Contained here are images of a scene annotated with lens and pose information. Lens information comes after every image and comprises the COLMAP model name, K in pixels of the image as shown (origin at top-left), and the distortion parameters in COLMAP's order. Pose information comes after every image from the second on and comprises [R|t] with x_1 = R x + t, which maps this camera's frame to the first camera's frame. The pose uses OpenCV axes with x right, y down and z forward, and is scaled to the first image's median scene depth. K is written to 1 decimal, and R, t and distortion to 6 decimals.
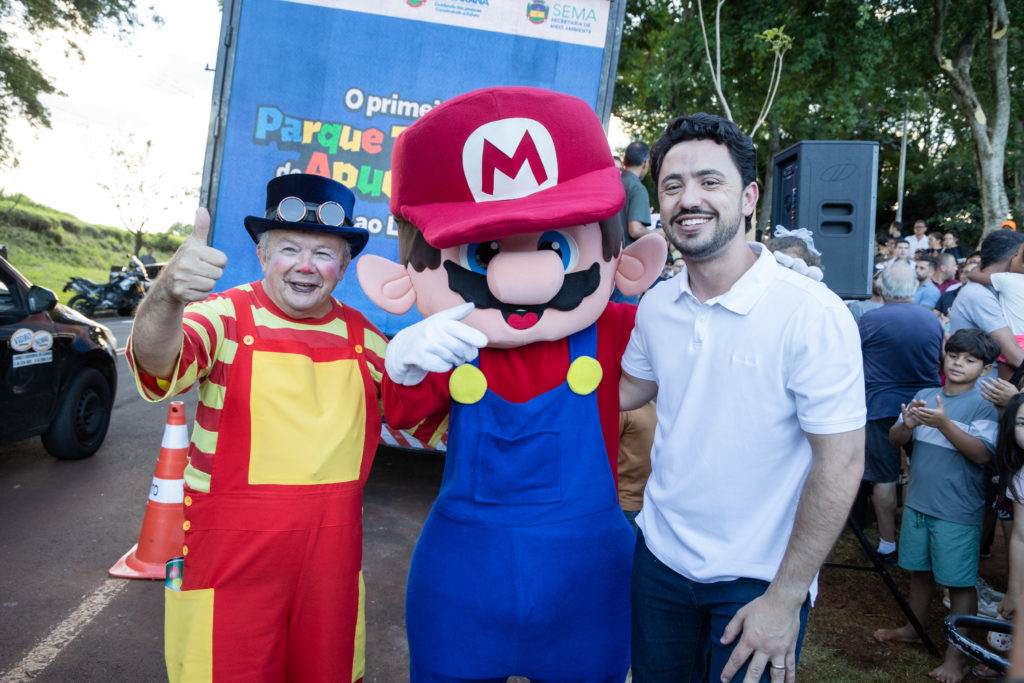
lens RADIAL K [[784.9, 0, 523.4], [0, 784.9, 343.3], [0, 0, 1]] dist [-0.011630, 0.030995]
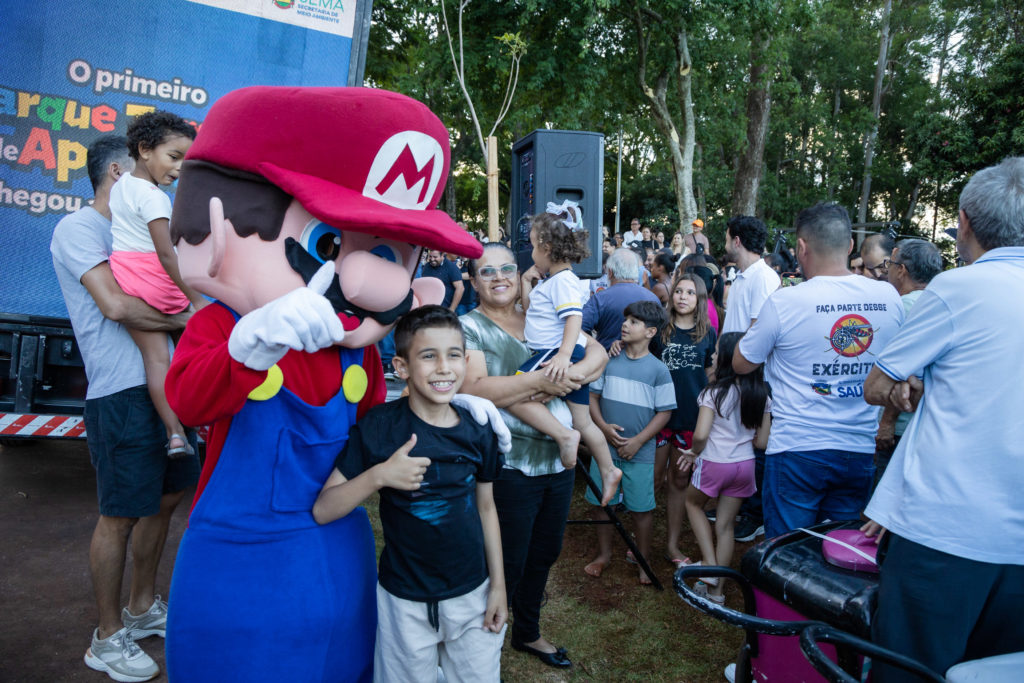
lens RADIAL K [[700.5, 0, 515.6], [0, 700.5, 340.0], [0, 0, 1]] dist [-0.086035, 0.059779]
pose [[0.955252, -0.034840, 0.293735, 0.010150], [0.029626, 0.999315, 0.022184, 0.001036], [-0.294307, -0.012489, 0.955629, 0.026005]]
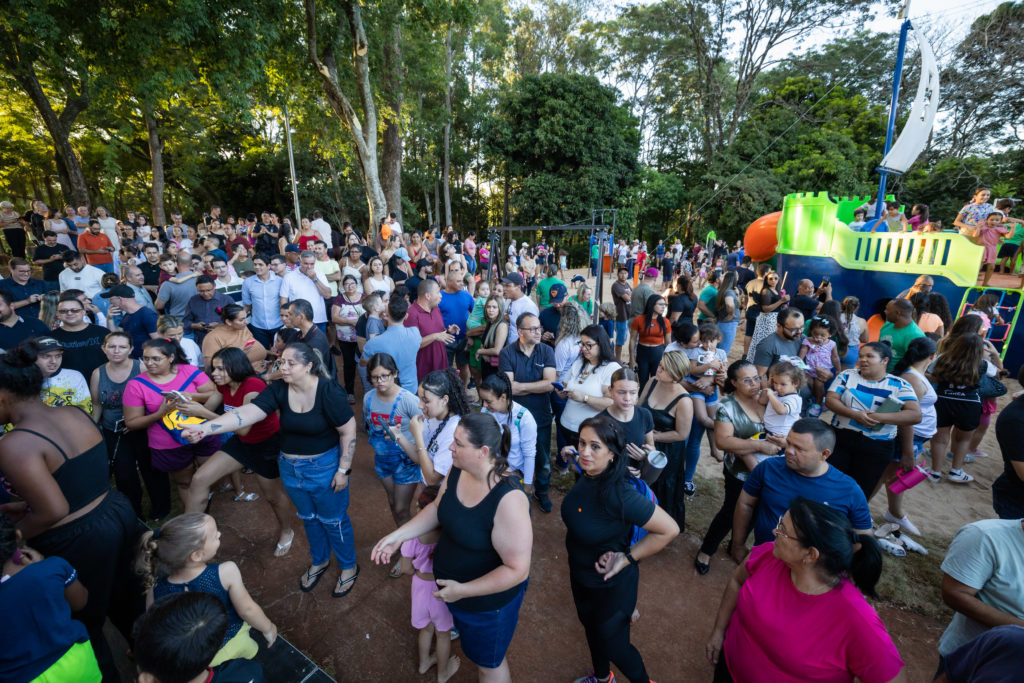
lens RADIAL K [[442.7, 0, 508.7], [0, 442.7, 338.3], [0, 0, 1]] dist [-0.040577, 0.014534]
pose [[0.576324, -0.251133, 0.777678, 0.111544], [0.094794, 0.965732, 0.241611, -0.112539], [-0.811705, -0.065527, 0.580381, 0.410730]]
